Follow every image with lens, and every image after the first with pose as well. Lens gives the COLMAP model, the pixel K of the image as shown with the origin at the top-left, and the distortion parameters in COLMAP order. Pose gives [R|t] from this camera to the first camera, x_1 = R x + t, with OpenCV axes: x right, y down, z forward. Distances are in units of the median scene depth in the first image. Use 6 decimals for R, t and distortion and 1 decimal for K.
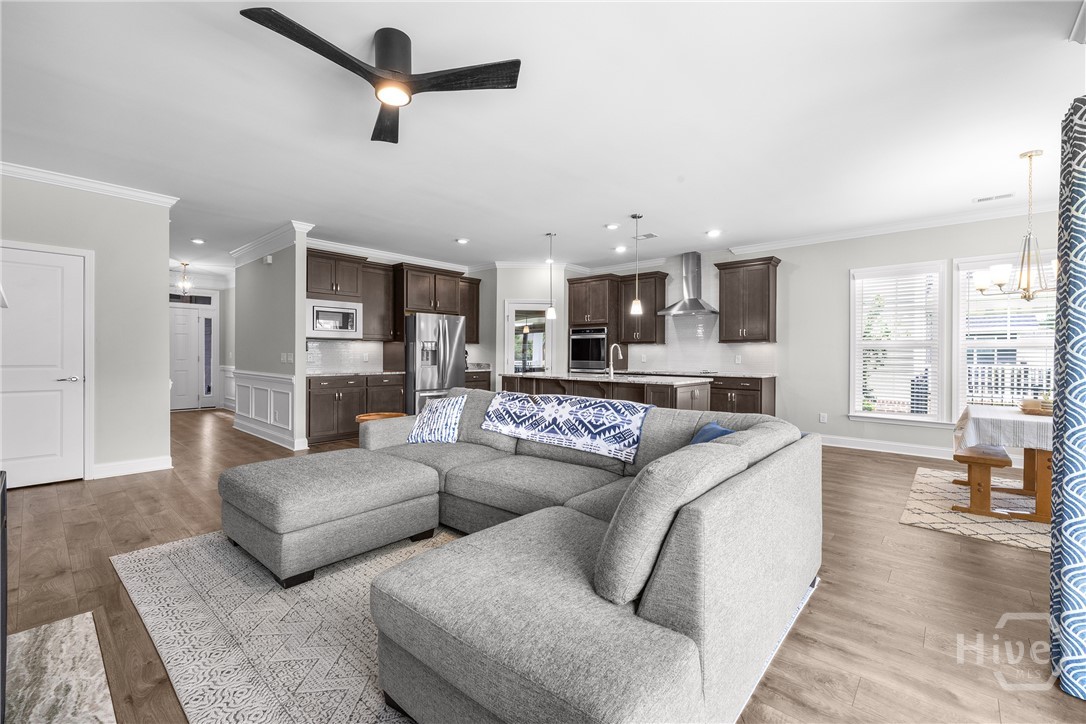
lens RADIAL K [[464.8, 0, 544.6], [0, 464.8, 355.9], [0, 0, 1]] dist [-0.000184, -0.000232]
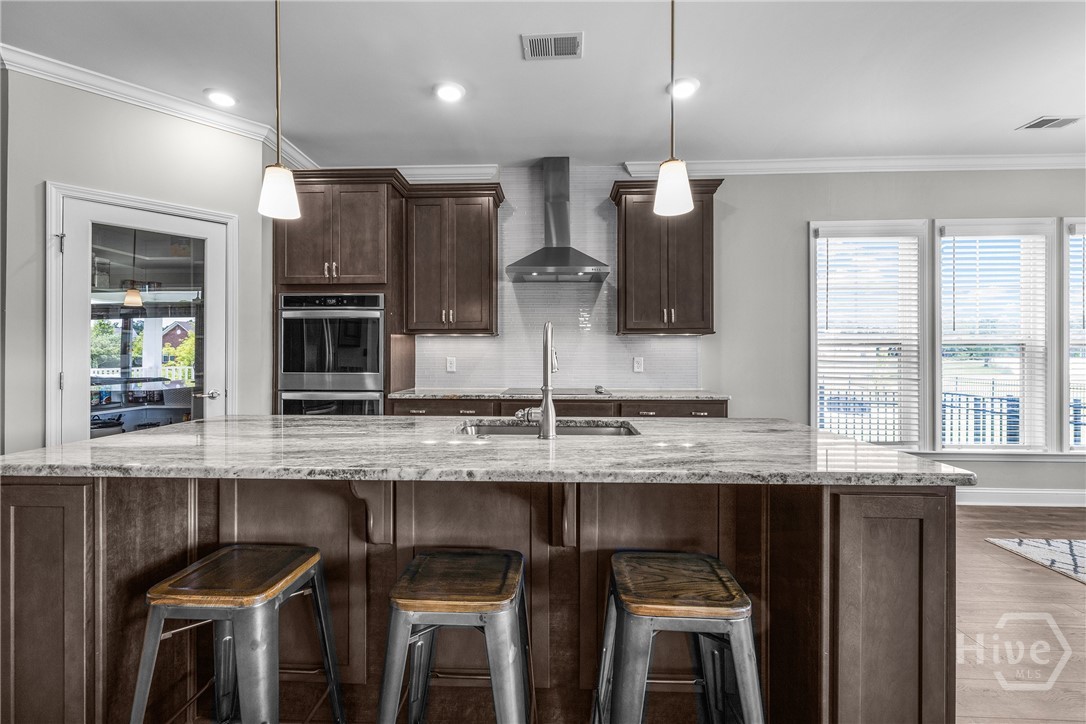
lens RADIAL K [[475.7, 0, 539.9], [0, 475.7, 352.9], [0, 0, 1]] dist [-0.000256, -0.000196]
pose [[0.779869, -0.001799, 0.625941, -0.028330], [0.006189, 0.999969, -0.004837, -0.003822], [-0.625913, 0.007646, 0.779856, 0.564924]]
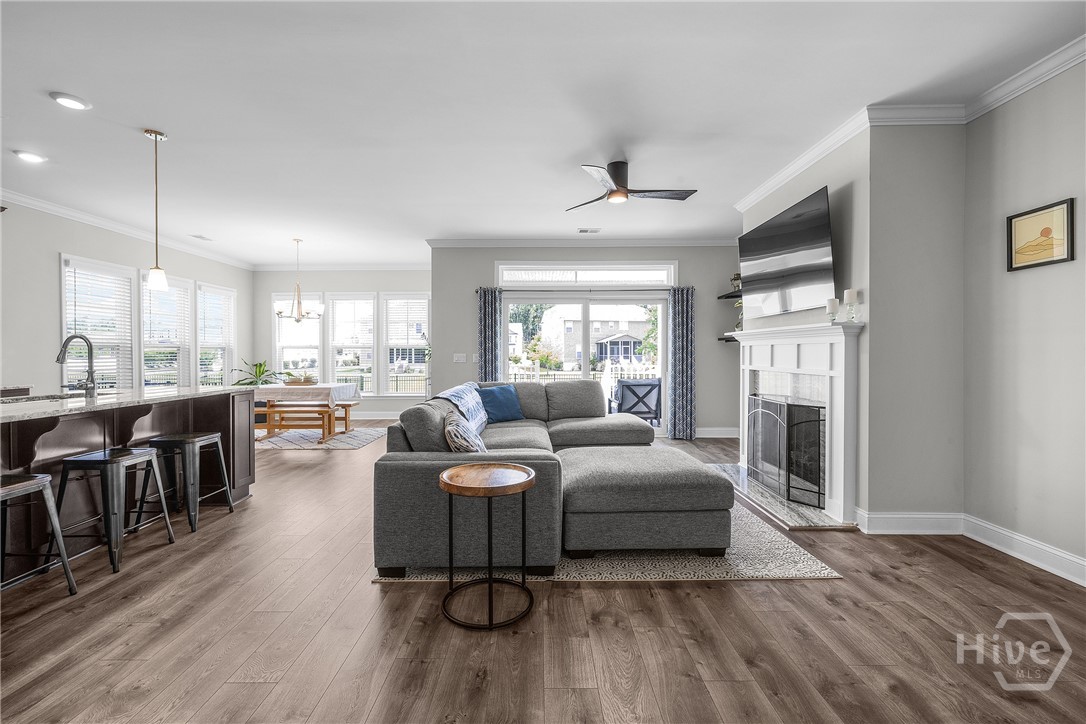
lens RADIAL K [[458.9, 0, 542.0], [0, 458.9, 353.6], [0, 0, 1]] dist [-0.002748, 0.000081]
pose [[-0.669271, -0.005518, 0.742998, -0.415717], [0.001389, 0.999961, 0.008678, -0.005390], [-0.743017, 0.006840, -0.669237, 0.701884]]
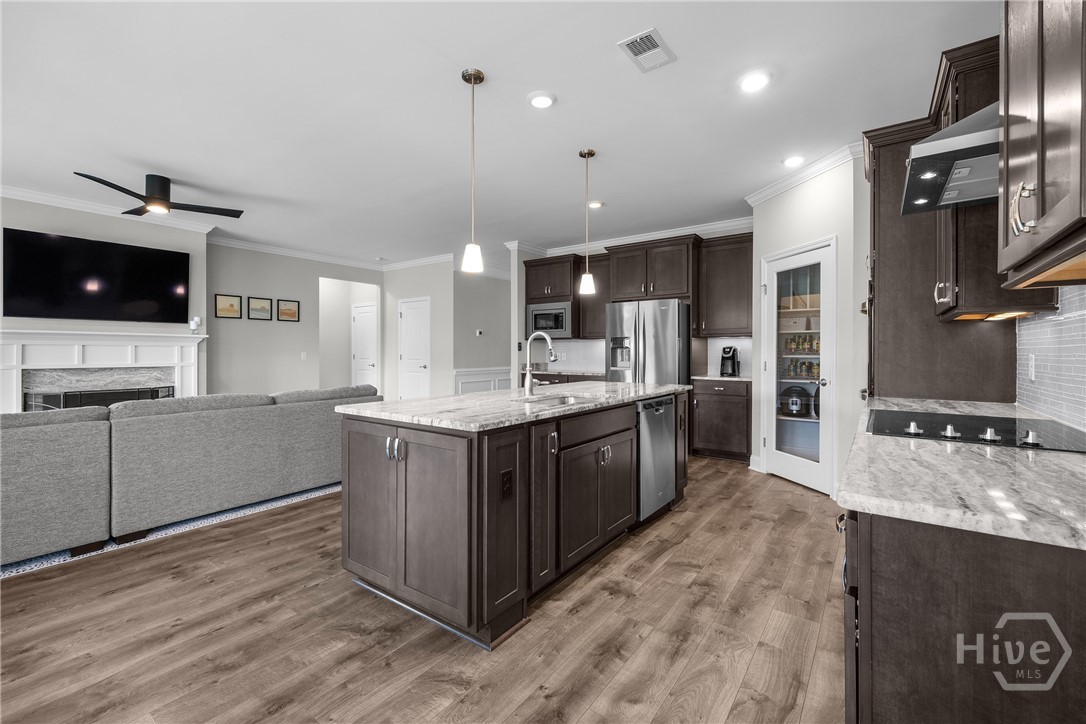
lens RADIAL K [[458.9, 0, 542.0], [0, 458.9, 353.6], [0, 0, 1]] dist [-0.002748, 0.000081]
pose [[0.100844, -0.000858, -0.994902, 0.460642], [-0.005432, 0.999984, -0.001413, -0.001729], [0.994887, 0.005547, 0.100838, 0.700920]]
